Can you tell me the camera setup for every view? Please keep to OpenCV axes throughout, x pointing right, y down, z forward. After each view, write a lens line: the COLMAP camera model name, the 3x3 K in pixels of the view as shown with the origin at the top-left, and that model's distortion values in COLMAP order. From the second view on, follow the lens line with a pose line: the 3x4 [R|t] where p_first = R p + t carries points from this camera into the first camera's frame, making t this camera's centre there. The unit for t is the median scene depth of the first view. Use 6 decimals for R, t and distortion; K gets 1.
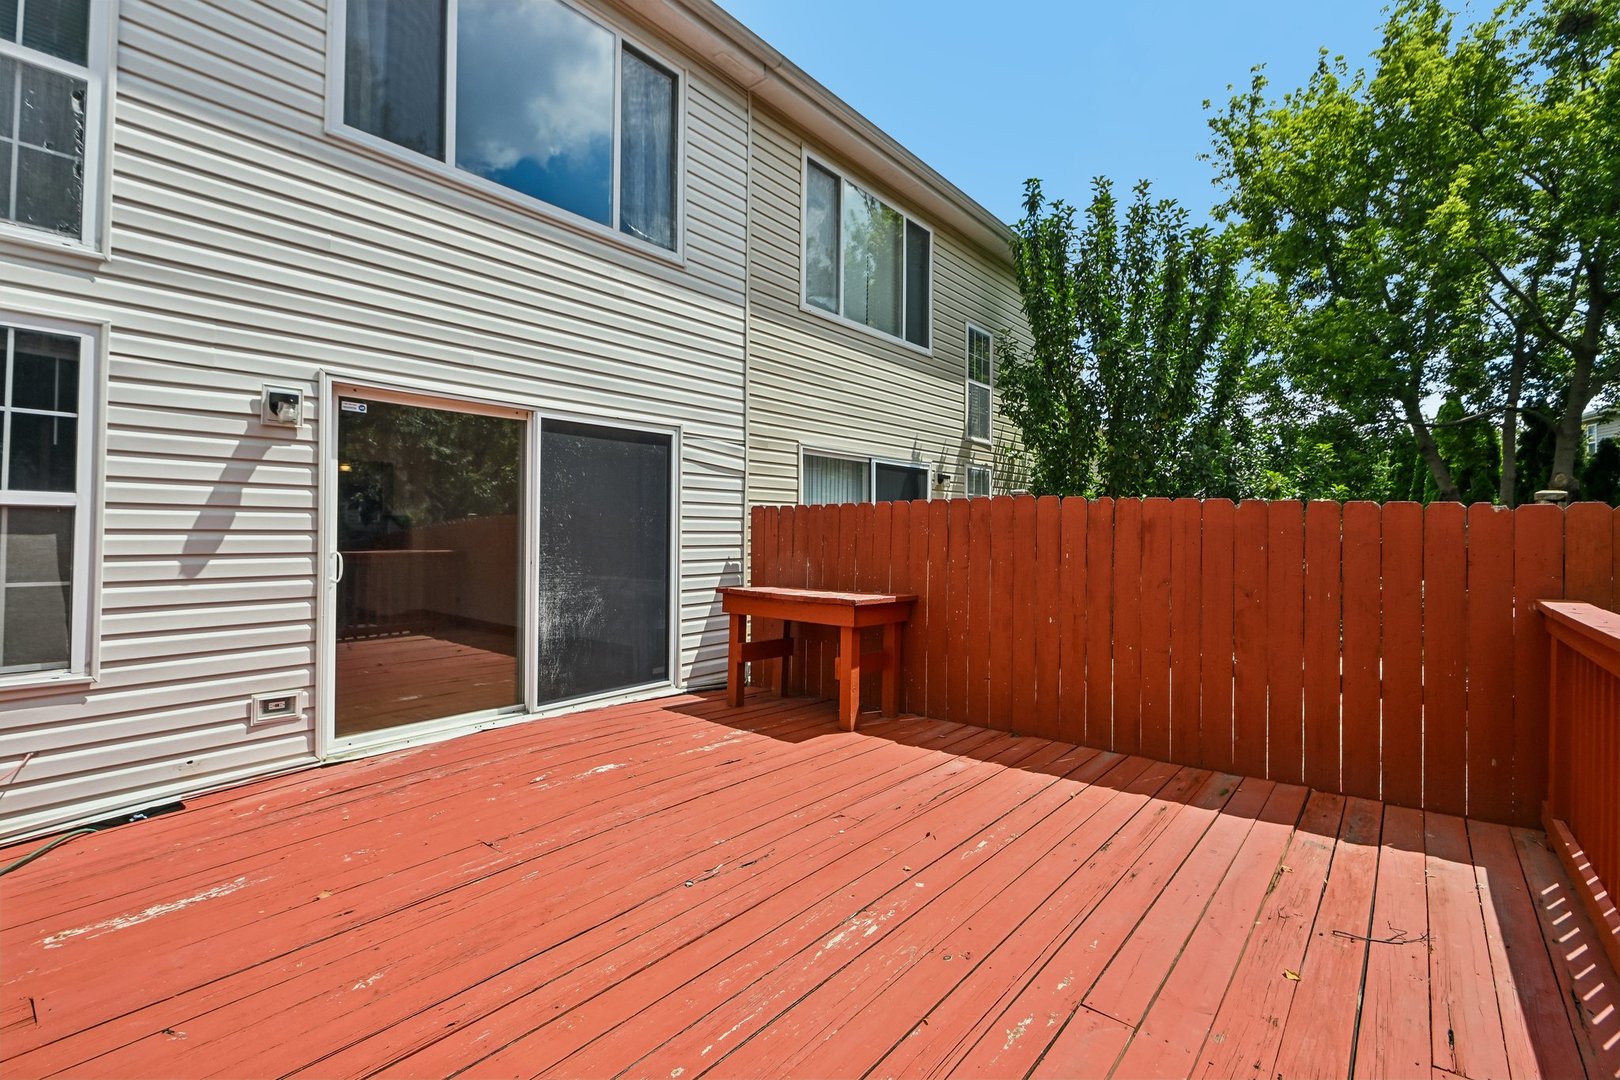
lens RADIAL K [[738.4, 0, 810.0], [0, 738.4, 540.0], [0, 0, 1]] dist [-0.012072, -0.000246]
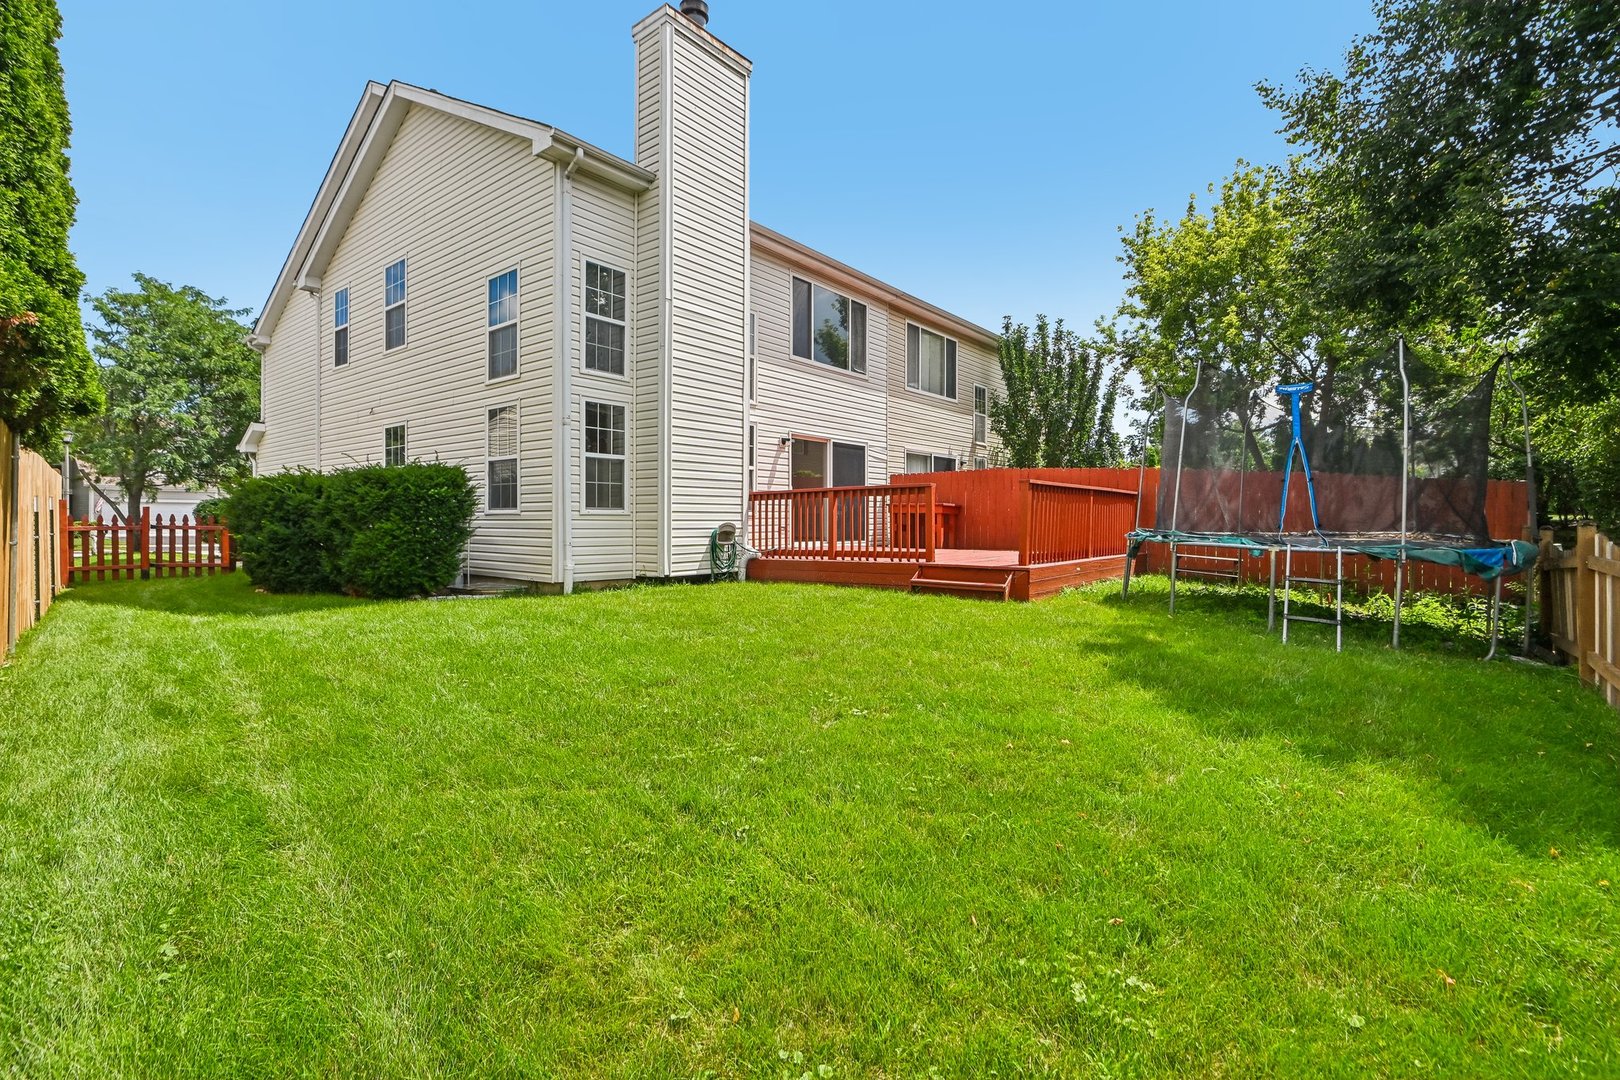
lens RADIAL K [[738.4, 0, 810.0], [0, 738.4, 540.0], [0, 0, 1]] dist [-0.012072, -0.000246]
pose [[0.999916, -0.004835, 0.012061, -0.267884], [0.004646, 0.999866, 0.015690, 0.094283], [-0.012136, -0.015632, 0.999804, -1.033621]]
